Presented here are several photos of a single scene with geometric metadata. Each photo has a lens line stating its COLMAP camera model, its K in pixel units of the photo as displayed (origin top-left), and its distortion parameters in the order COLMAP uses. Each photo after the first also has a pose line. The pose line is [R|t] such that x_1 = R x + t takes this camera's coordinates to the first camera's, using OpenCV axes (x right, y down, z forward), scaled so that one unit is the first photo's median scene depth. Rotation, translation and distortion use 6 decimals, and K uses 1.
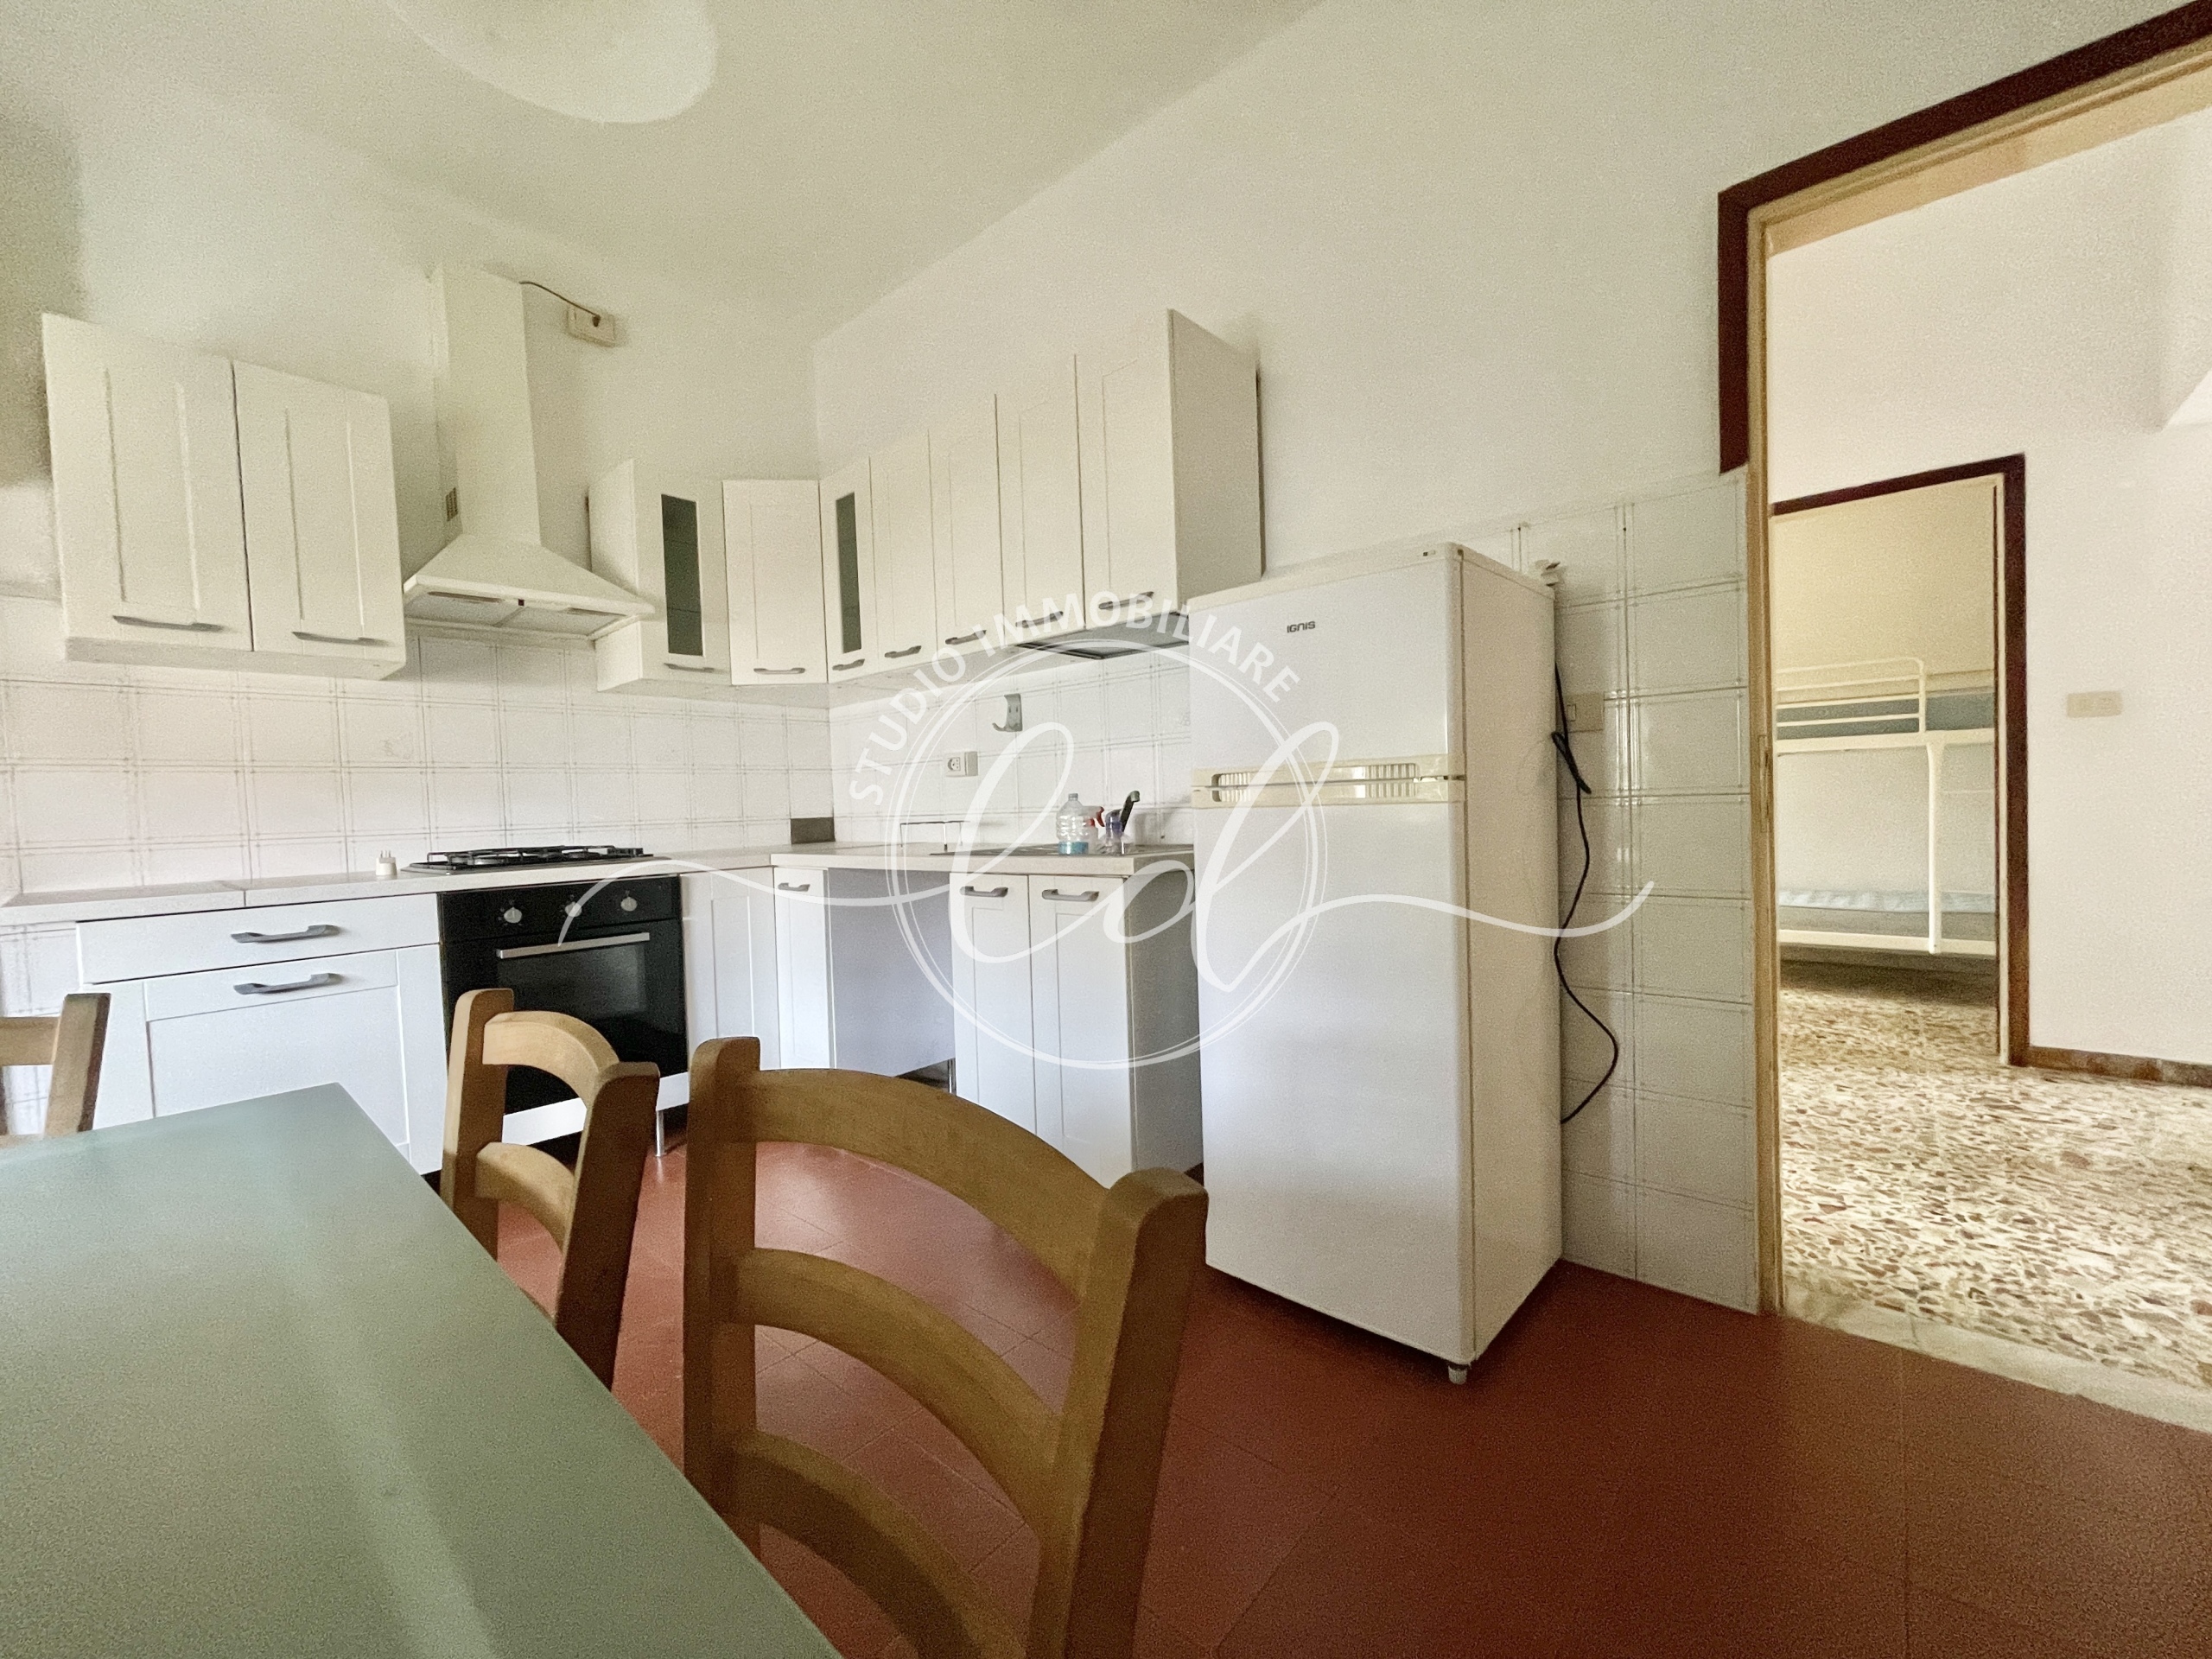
lens RADIAL K [[888.6, 0, 1092.3], [0, 888.6, 833.7], [0, 0, 1]] dist [0.002993, -0.002412]
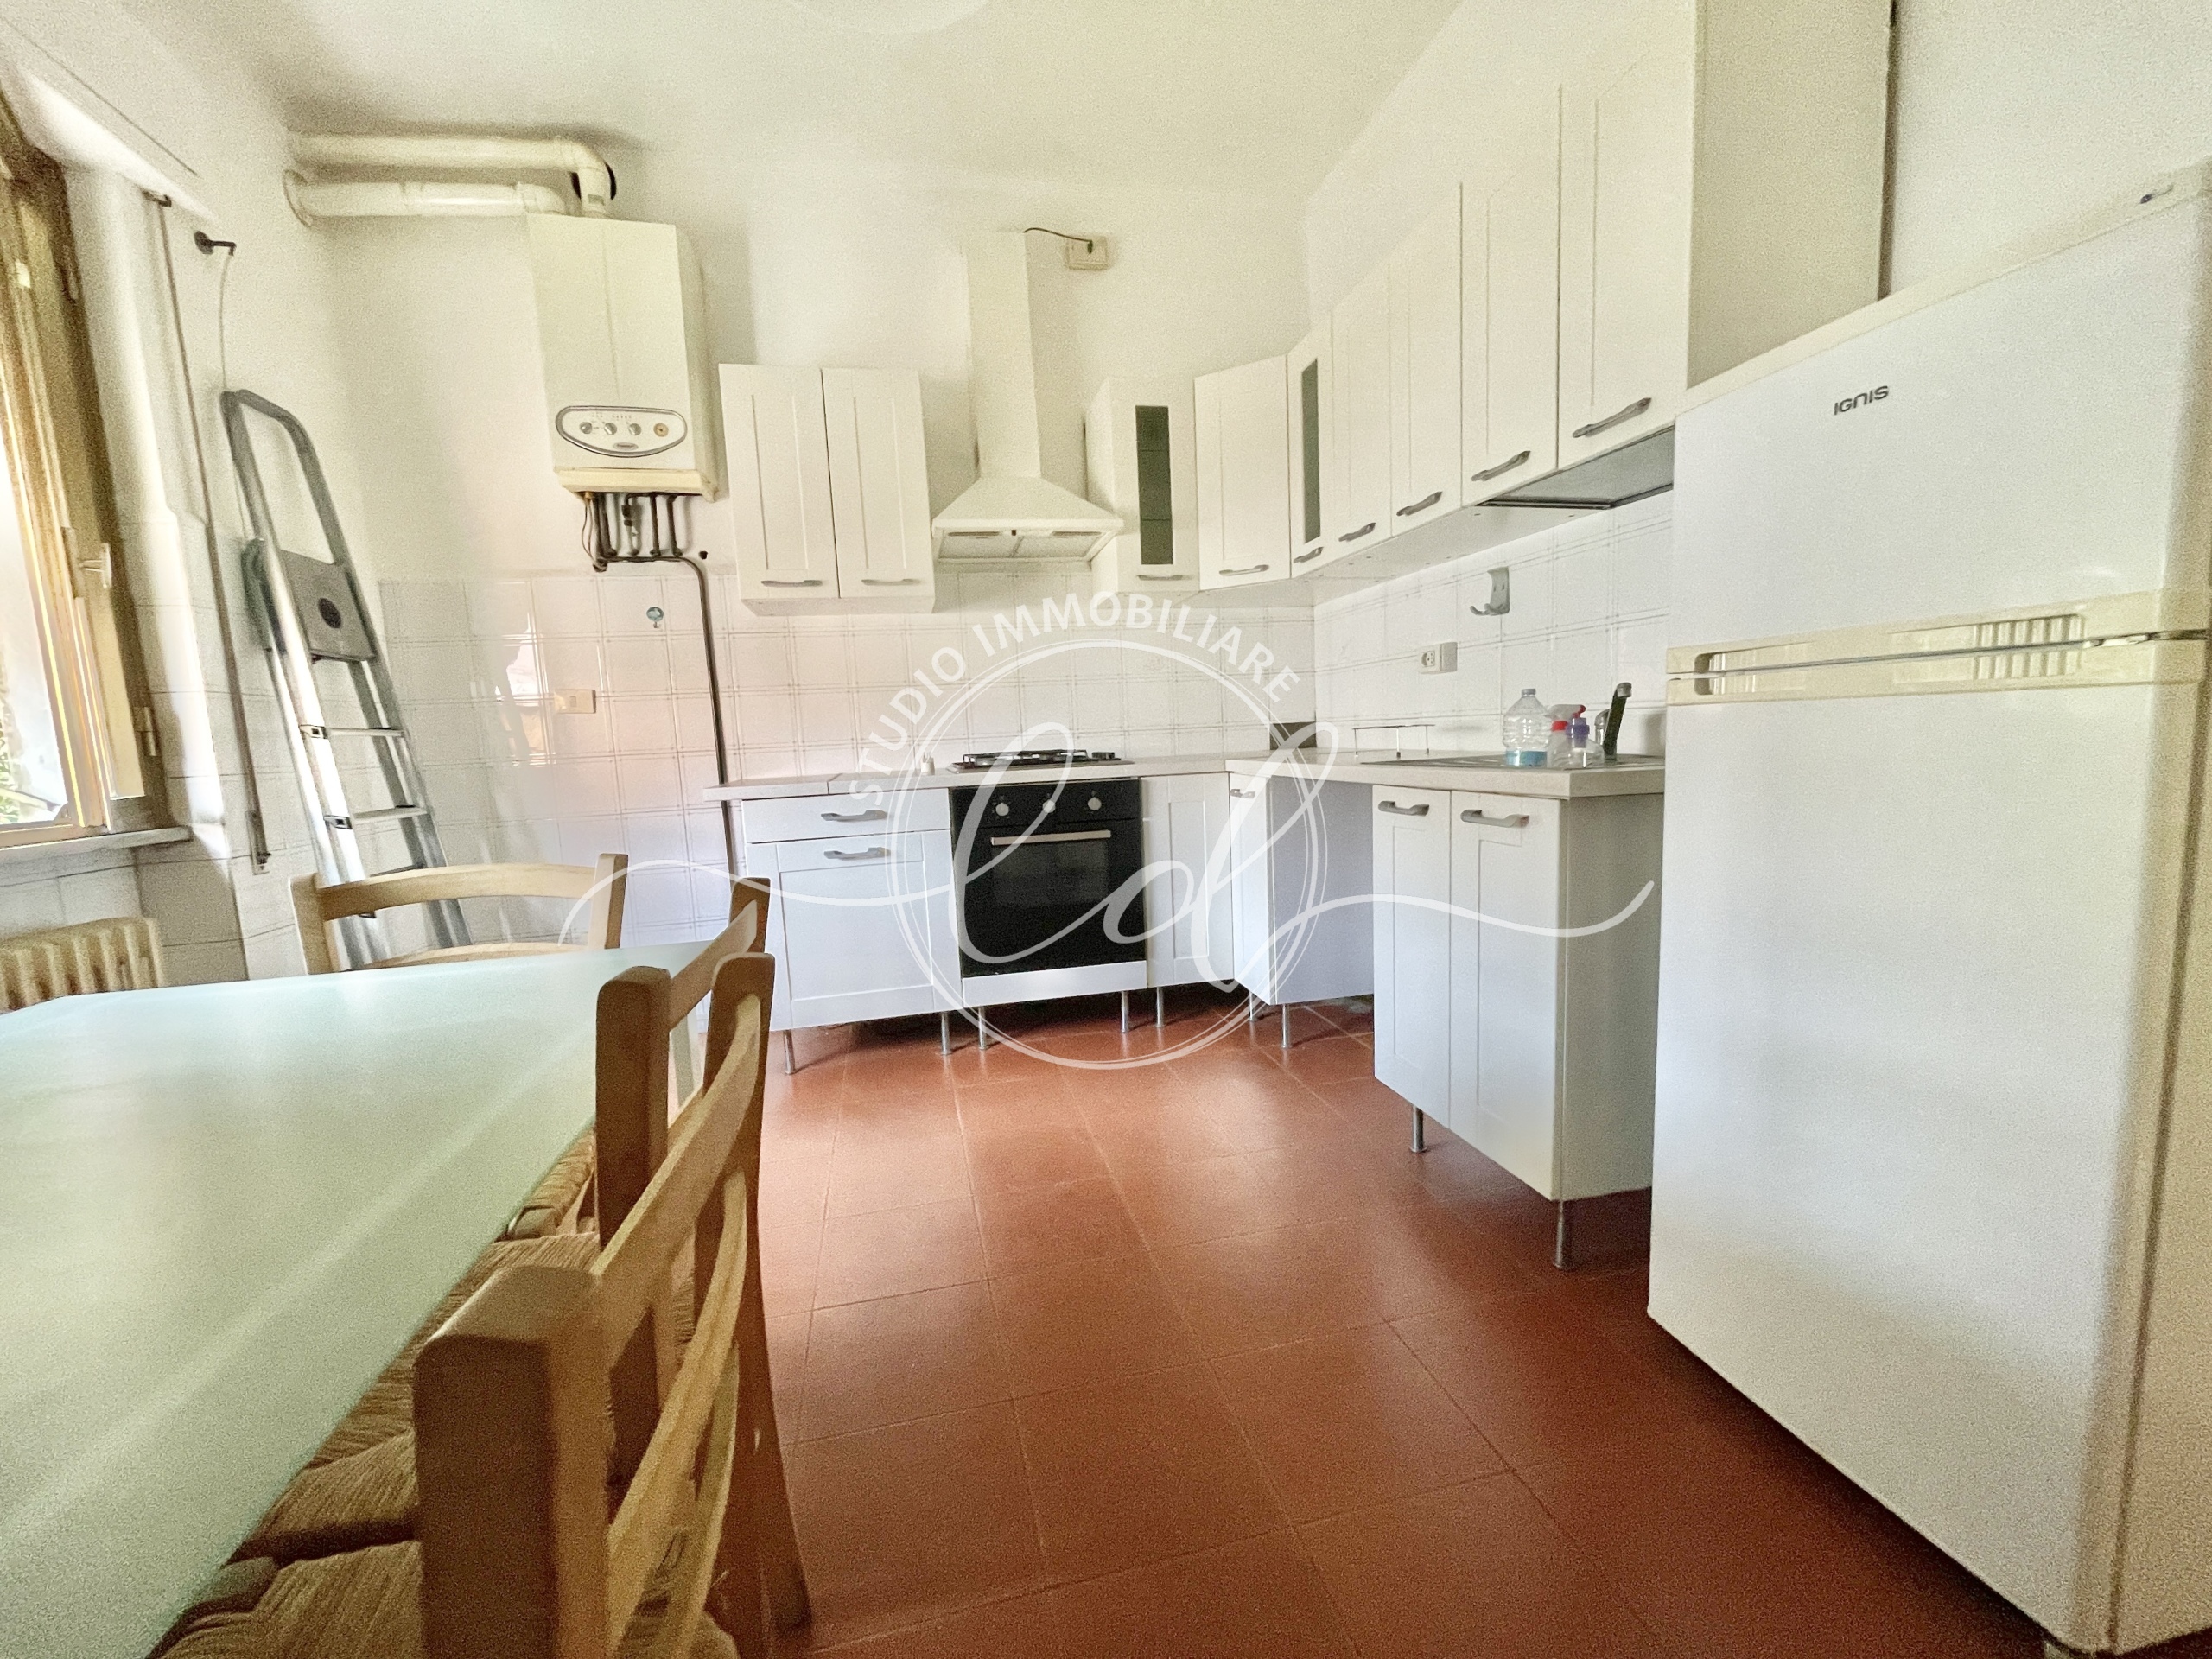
lens RADIAL K [[890.9, 0, 1093.4], [0, 890.9, 832.4], [0, 0, 1]] dist [-0.002329, 0.000687]
pose [[0.811226, 0.062791, -0.581352, 0.120250], [-0.001319, 0.994412, 0.105564, -0.001377], [0.584731, -0.084870, 0.806775, 0.117063]]
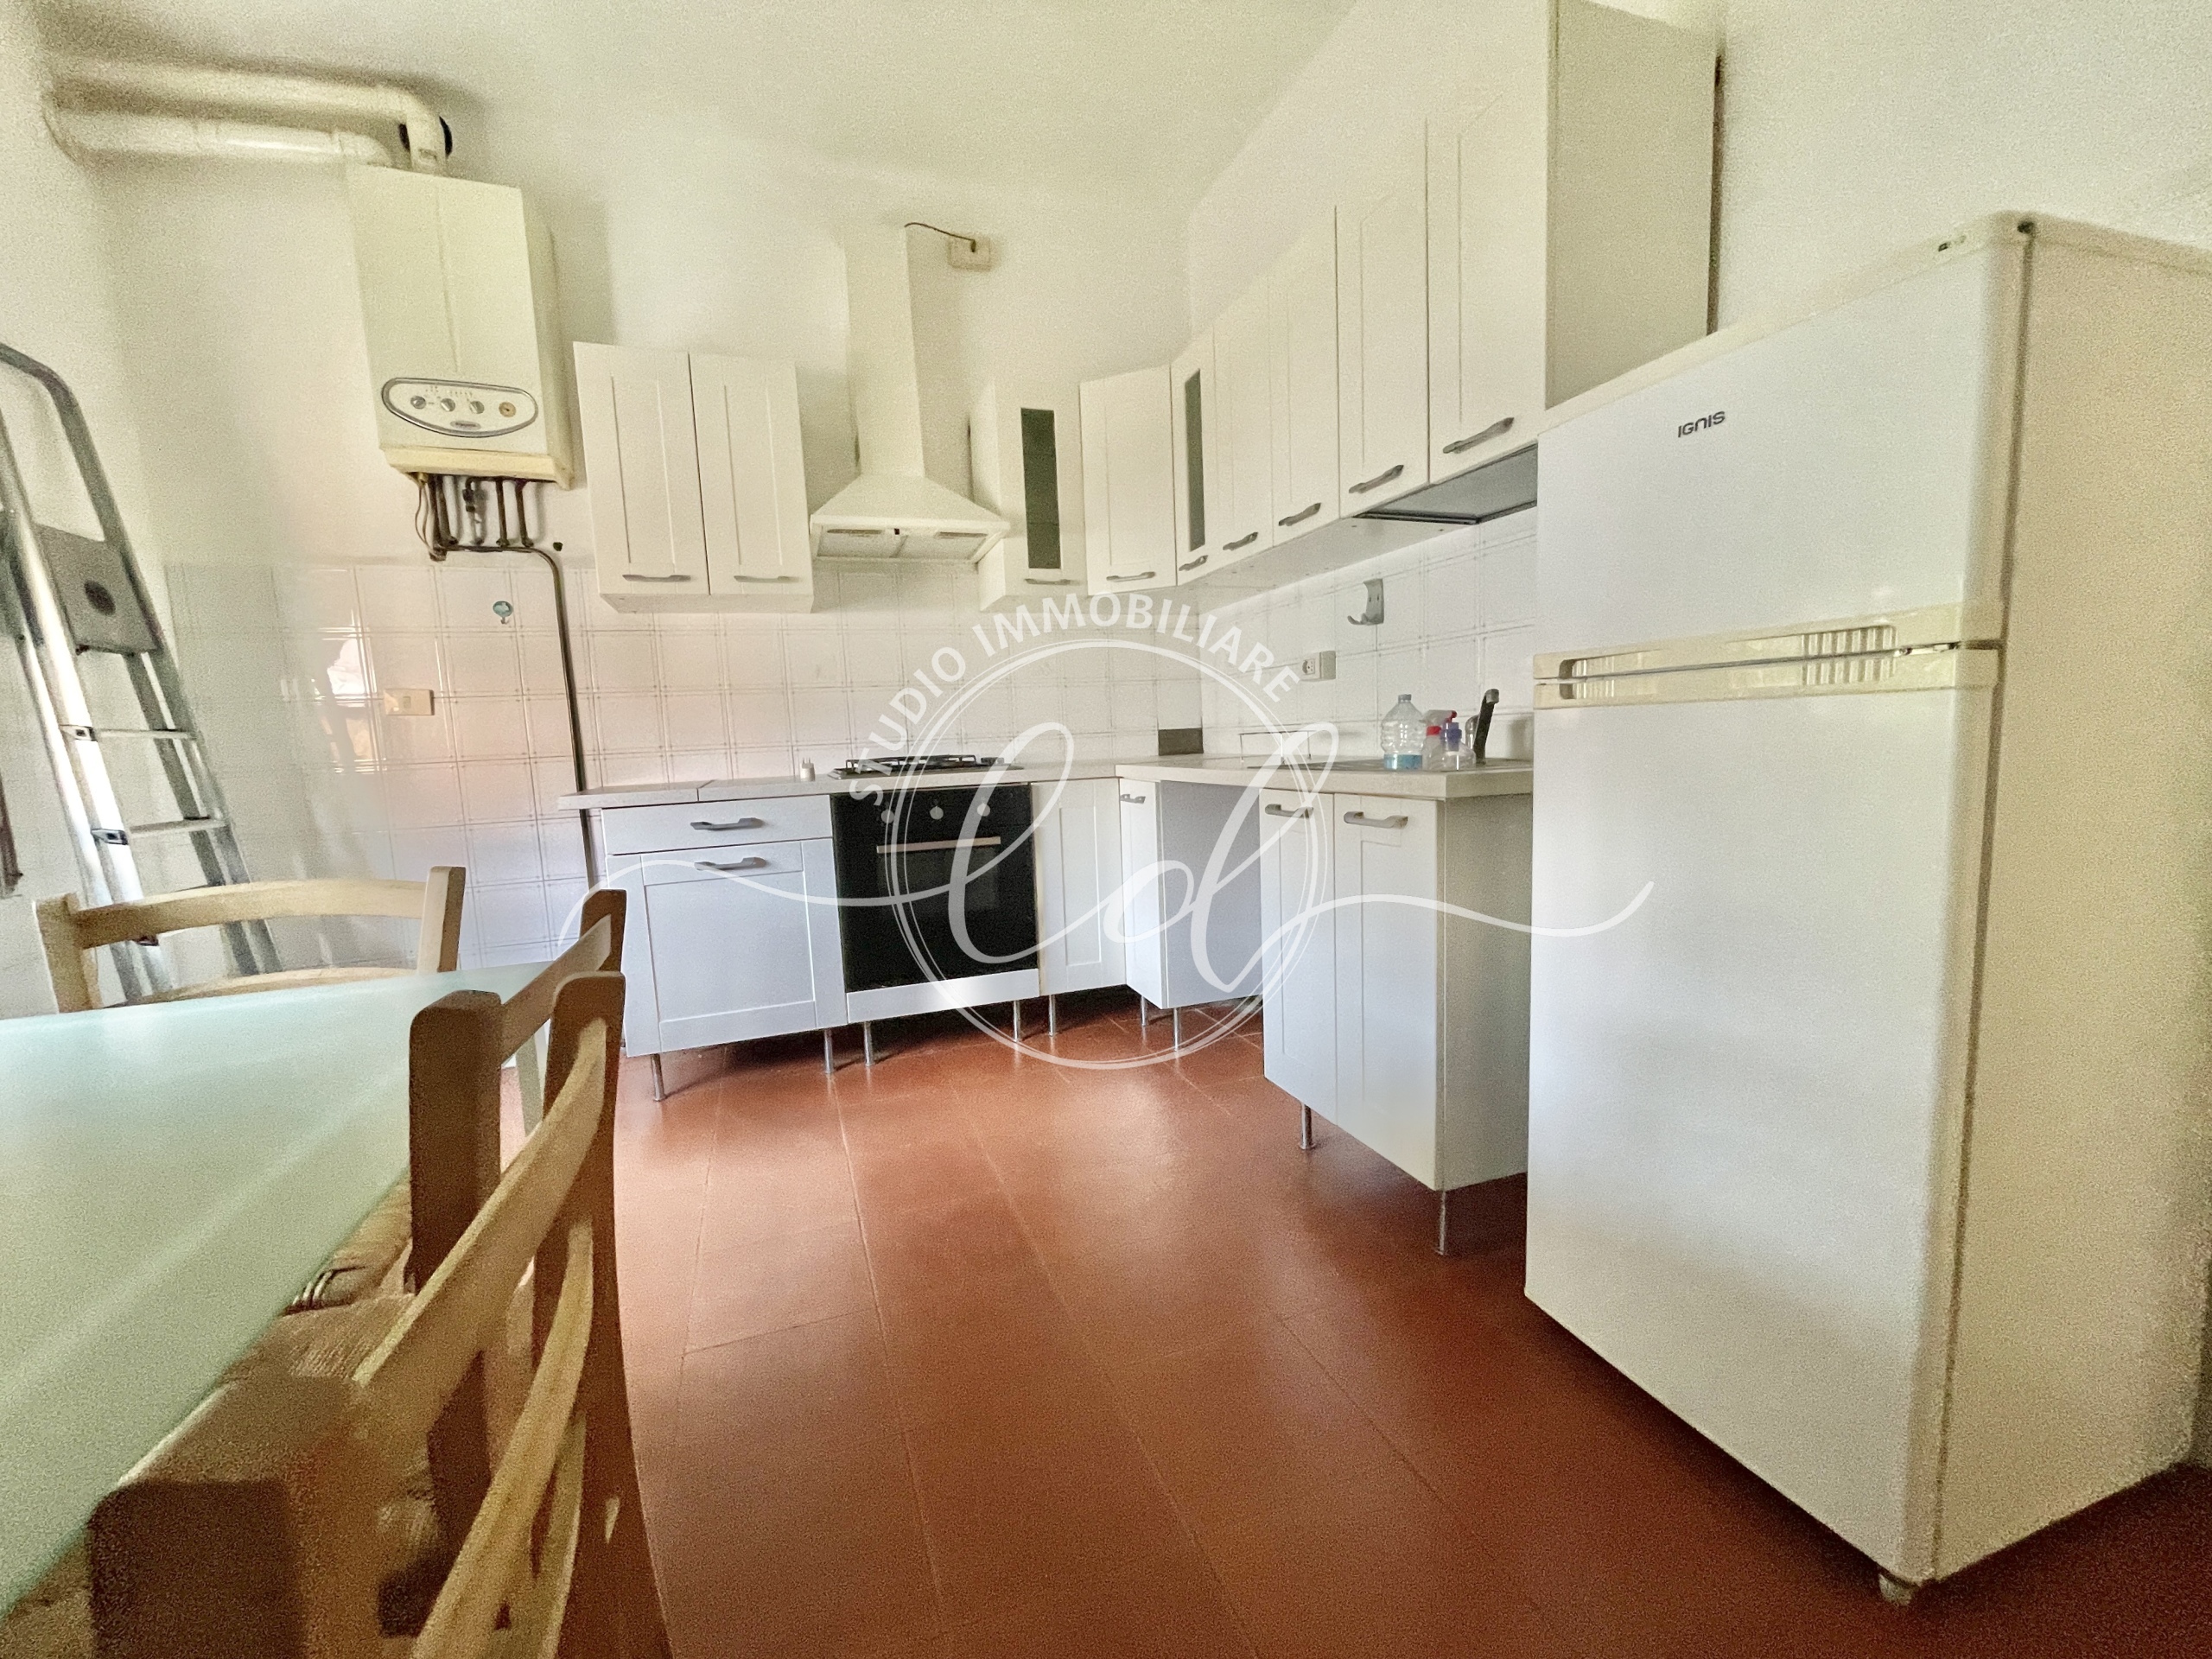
lens RADIAL K [[890.9, 0, 1093.4], [0, 890.9, 832.4], [0, 0, 1]] dist [-0.002329, 0.000687]
pose [[0.877204, 0.048806, -0.477630, 0.113048], [-0.002803, 0.995323, 0.096557, 0.002078], [0.480109, -0.083362, 0.873239, 0.127705]]
